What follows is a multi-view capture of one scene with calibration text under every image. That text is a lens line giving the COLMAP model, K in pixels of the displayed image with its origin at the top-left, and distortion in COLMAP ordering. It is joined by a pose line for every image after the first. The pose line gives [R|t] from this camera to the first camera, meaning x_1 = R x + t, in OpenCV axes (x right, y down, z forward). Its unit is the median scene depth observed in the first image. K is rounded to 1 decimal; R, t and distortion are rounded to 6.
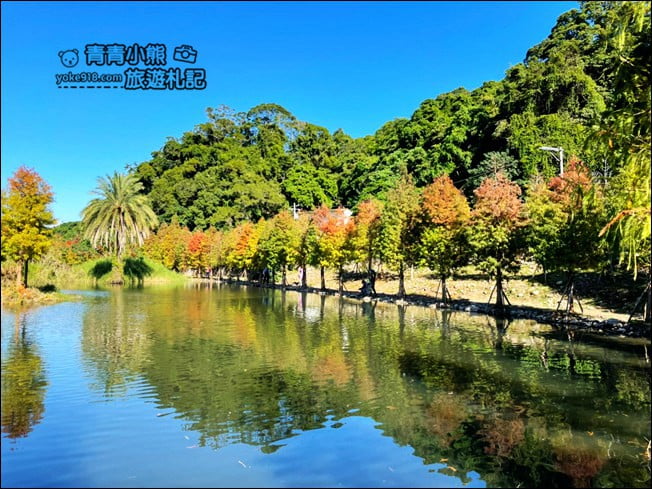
lens RADIAL K [[507.2, 0, 325.6], [0, 507.2, 244.0], [0, 0, 1]] dist [0.068220, -0.094356]
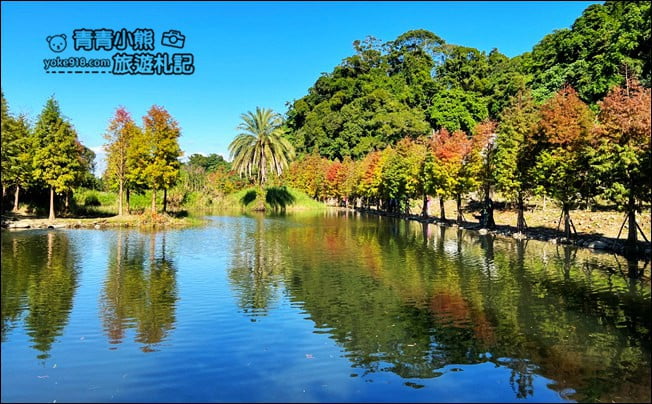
lens RADIAL K [[502.6, 0, 313.2], [0, 502.6, 179.8], [0, 0, 1]] dist [0.035758, -0.052246]
pose [[0.942017, -0.008944, -0.335447, 0.048724], [0.012982, 0.999868, 0.009796, 0.002332], [0.335315, -0.013583, 0.942008, 0.027233]]
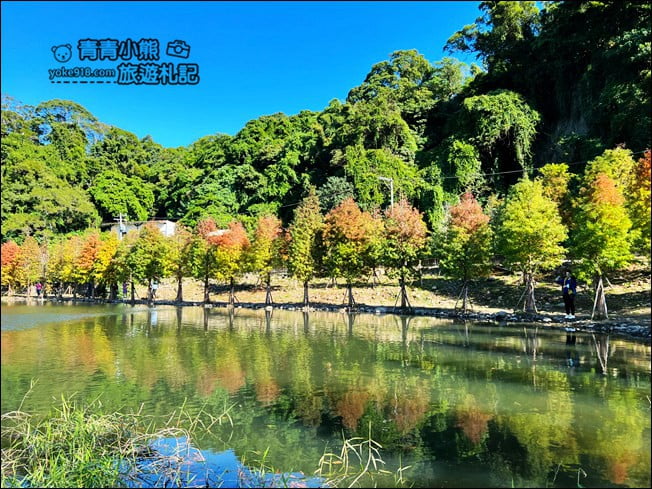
lens RADIAL K [[507.2, 0, 332.2], [0, 507.2, 247.8], [0, 0, 1]] dist [0.068220, -0.094356]
pose [[0.904676, 0.012915, 0.425904, -0.126300], [-0.004350, 0.999768, -0.021077, 0.001421], [-0.426078, 0.017215, 0.904523, -0.015693]]
